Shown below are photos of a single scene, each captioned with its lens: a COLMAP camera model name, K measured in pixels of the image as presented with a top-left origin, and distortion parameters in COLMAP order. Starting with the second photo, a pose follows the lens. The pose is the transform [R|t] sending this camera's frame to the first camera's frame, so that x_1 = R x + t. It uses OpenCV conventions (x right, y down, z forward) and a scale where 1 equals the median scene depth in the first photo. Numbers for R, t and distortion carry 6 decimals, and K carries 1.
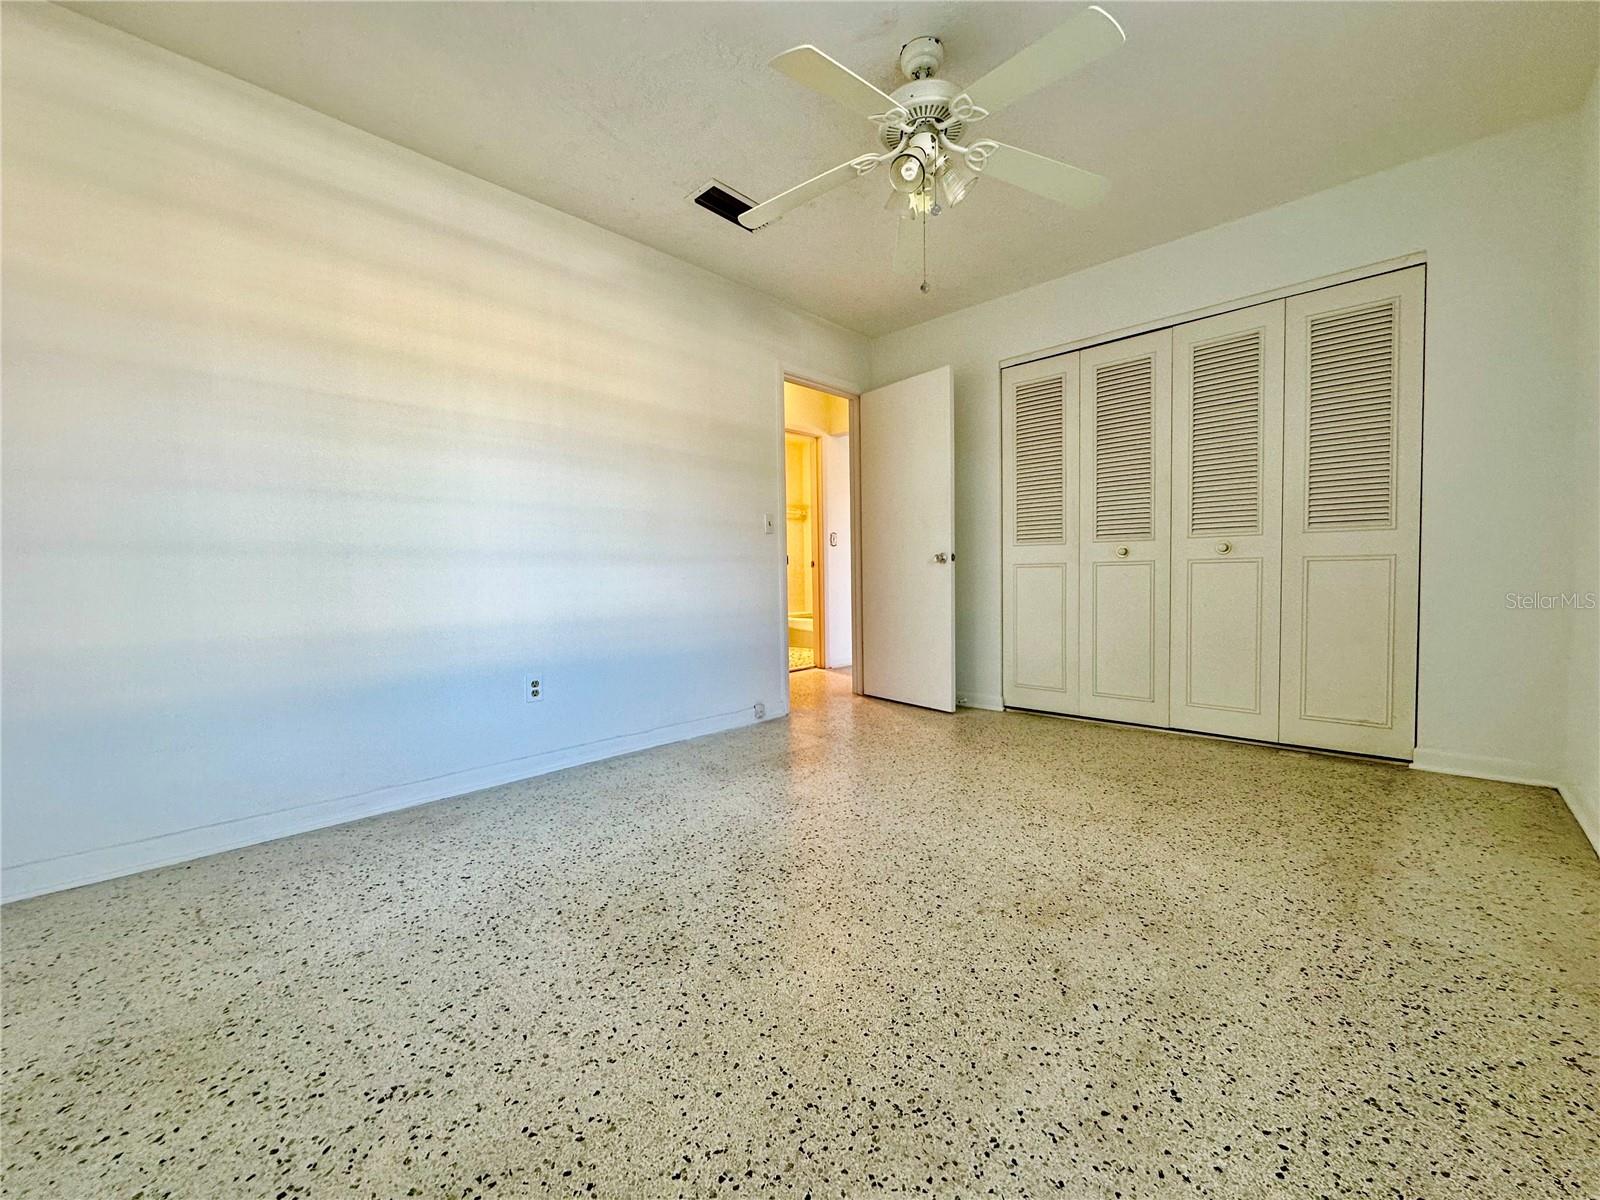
lens RADIAL K [[638.9, 0, 798.8], [0, 638.9, 602.1], [0, 0, 1]] dist [-0.004167, 0.000946]
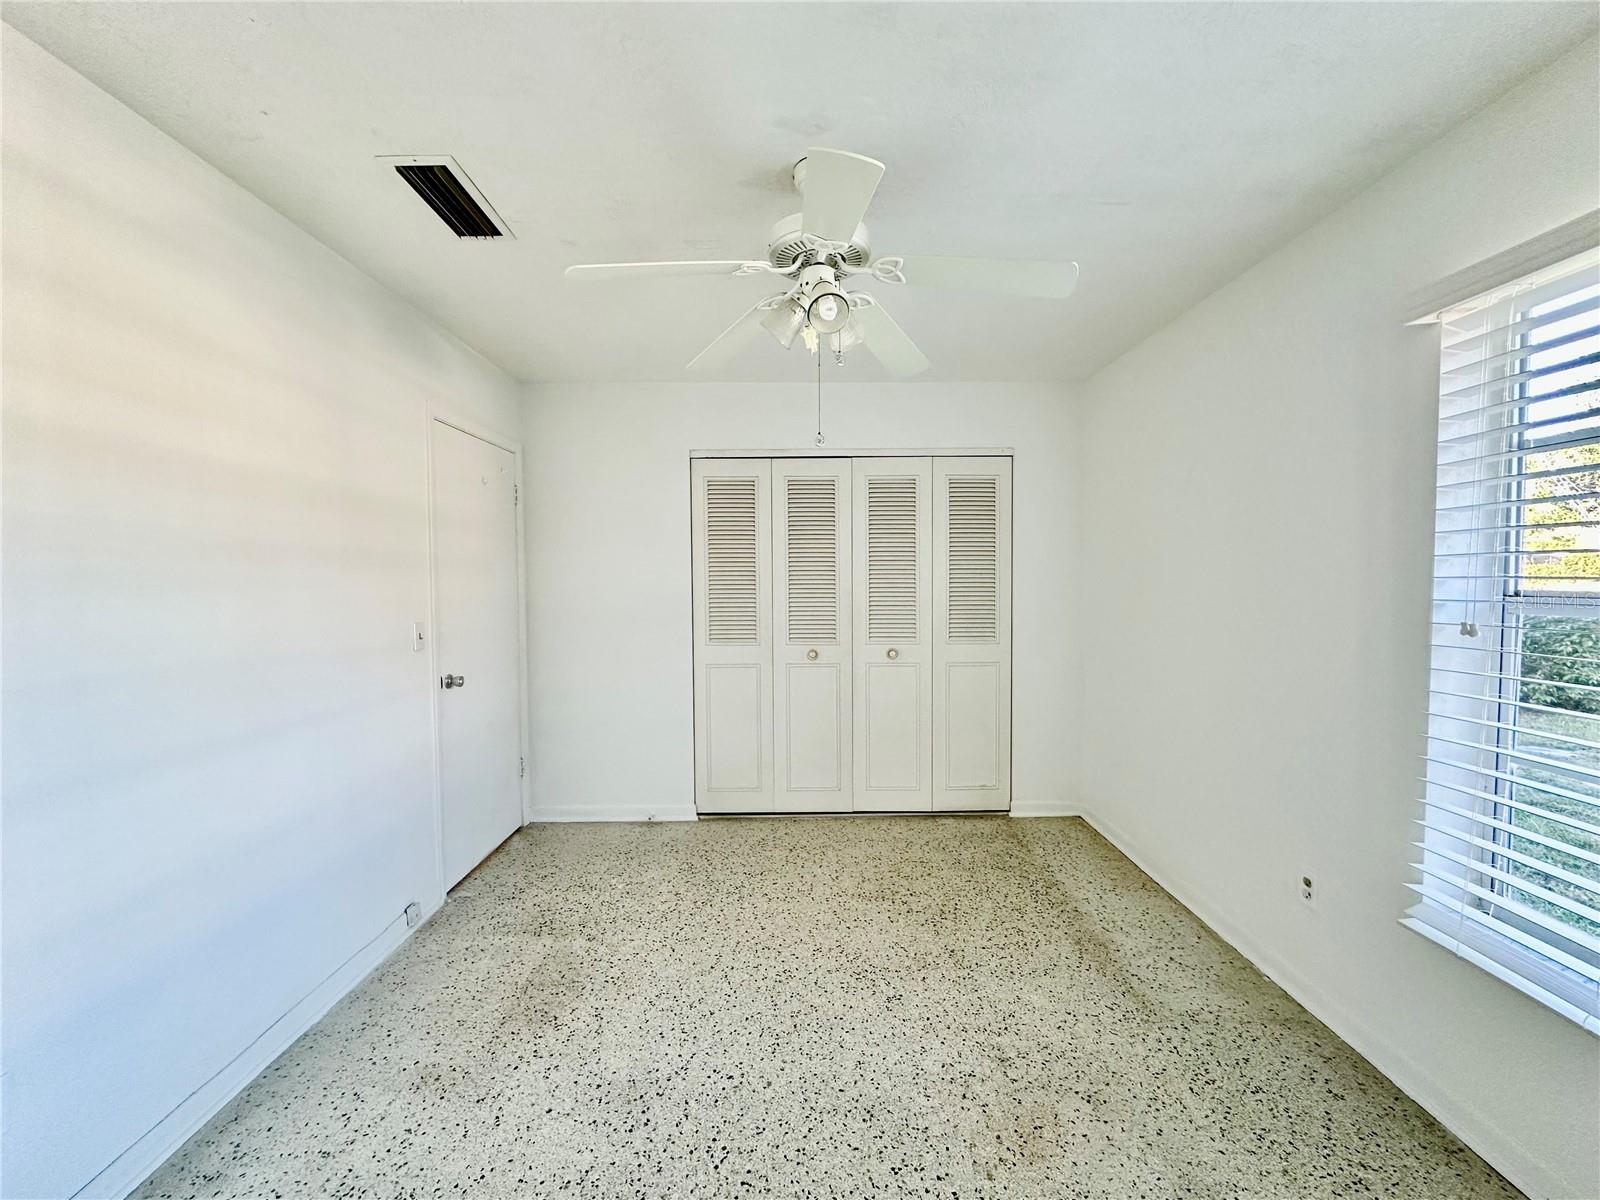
lens RADIAL K [[638.9, 0, 798.8], [0, 638.9, 602.1], [0, 0, 1]] dist [-0.004167, 0.000946]
pose [[0.718051, -0.014005, 0.695850, -0.443843], [0.023643, 0.999711, -0.004277, -0.282969], [-0.695589, 0.019523, 0.718175, 0.422578]]
